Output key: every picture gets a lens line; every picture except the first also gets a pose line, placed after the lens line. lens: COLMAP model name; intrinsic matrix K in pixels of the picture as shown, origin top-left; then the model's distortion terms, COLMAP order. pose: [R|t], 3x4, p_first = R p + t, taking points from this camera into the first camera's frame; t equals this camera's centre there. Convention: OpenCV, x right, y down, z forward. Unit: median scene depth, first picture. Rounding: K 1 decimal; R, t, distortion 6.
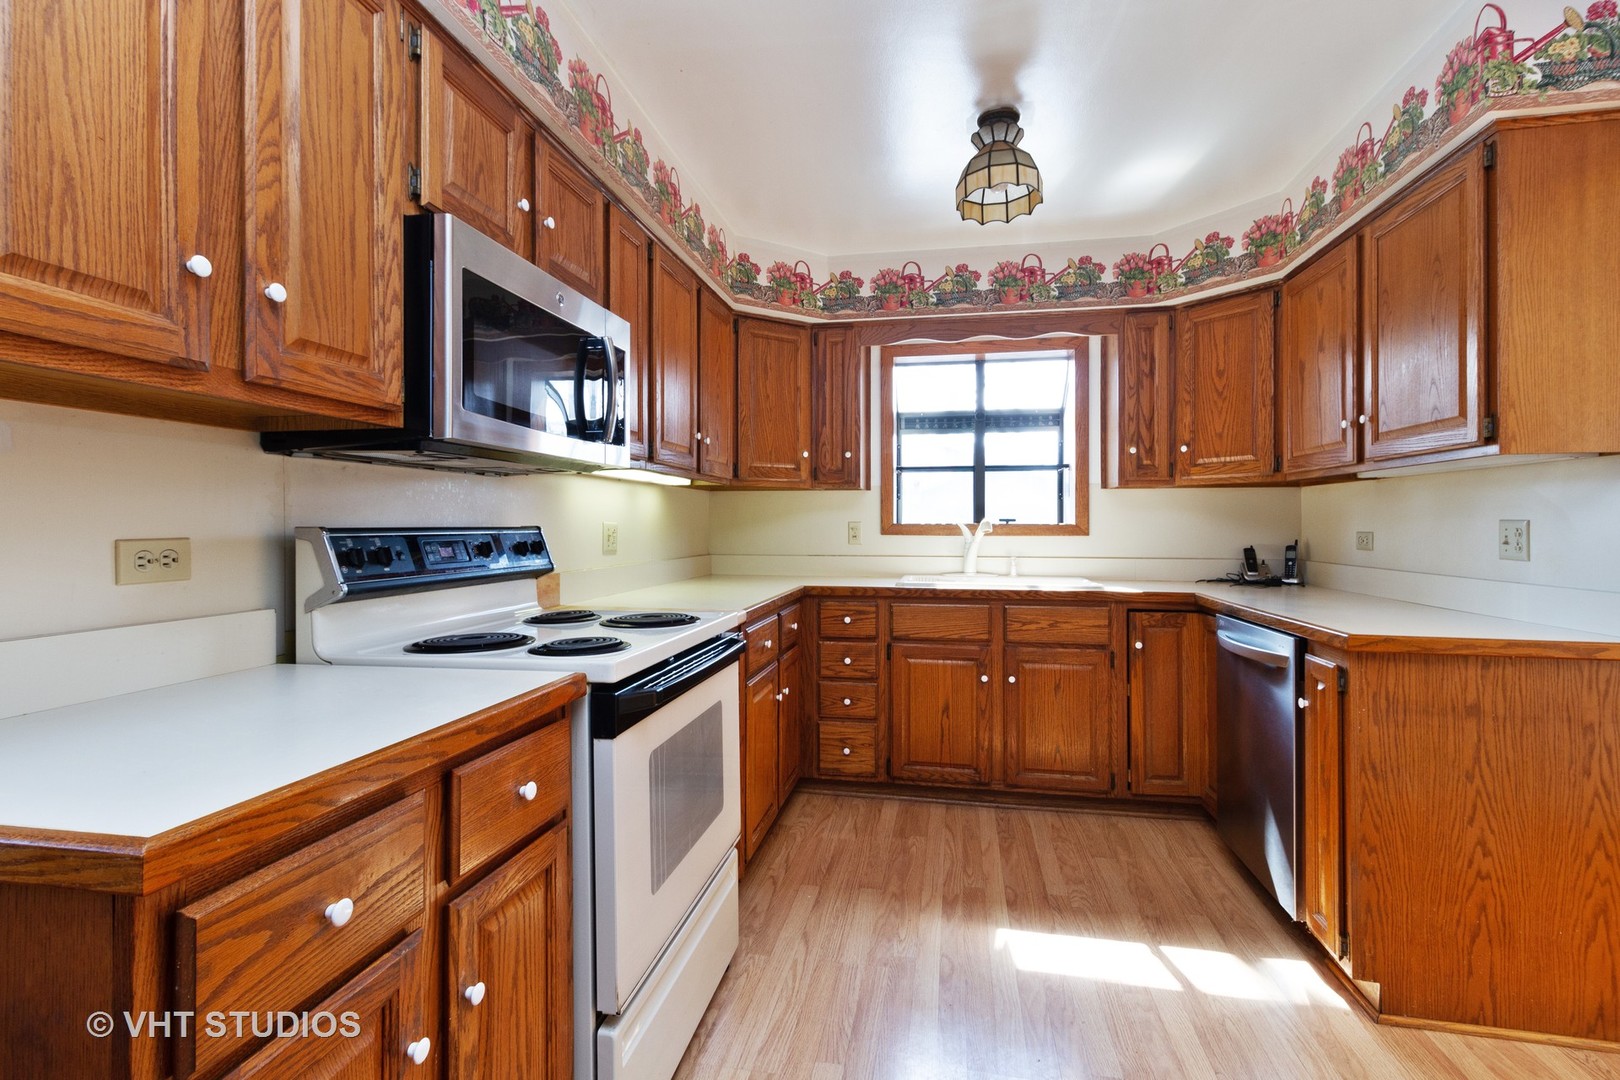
lens RADIAL K [[762.1, 0, 795.5], [0, 762.1, 519.7], [0, 0, 1]] dist [0.001016, 0.000254]
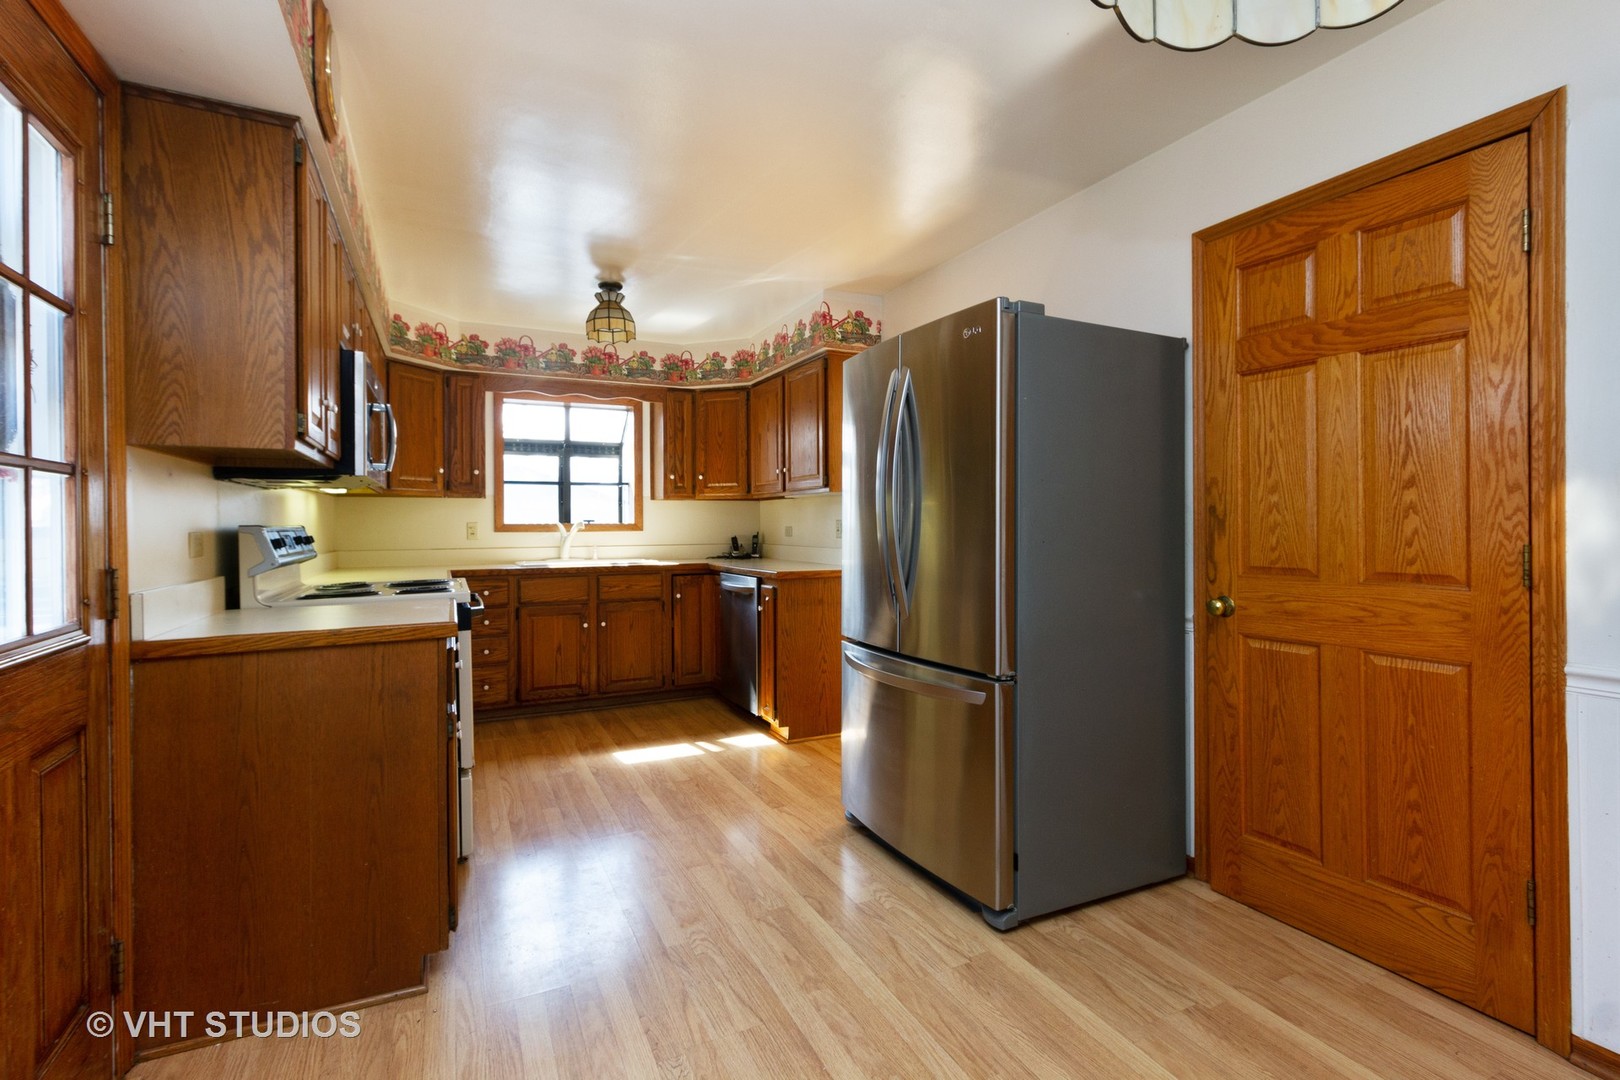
lens RADIAL K [[762.1, 0, 810.5], [0, 762.1, 527.9], [0, 0, 1]] dist [0.001016, 0.000254]
pose [[0.797563, -0.008713, 0.603173, -0.298511], [0.002714, 0.999937, 0.010855, -0.000451], [-0.603230, -0.007021, 0.797536, -0.462878]]
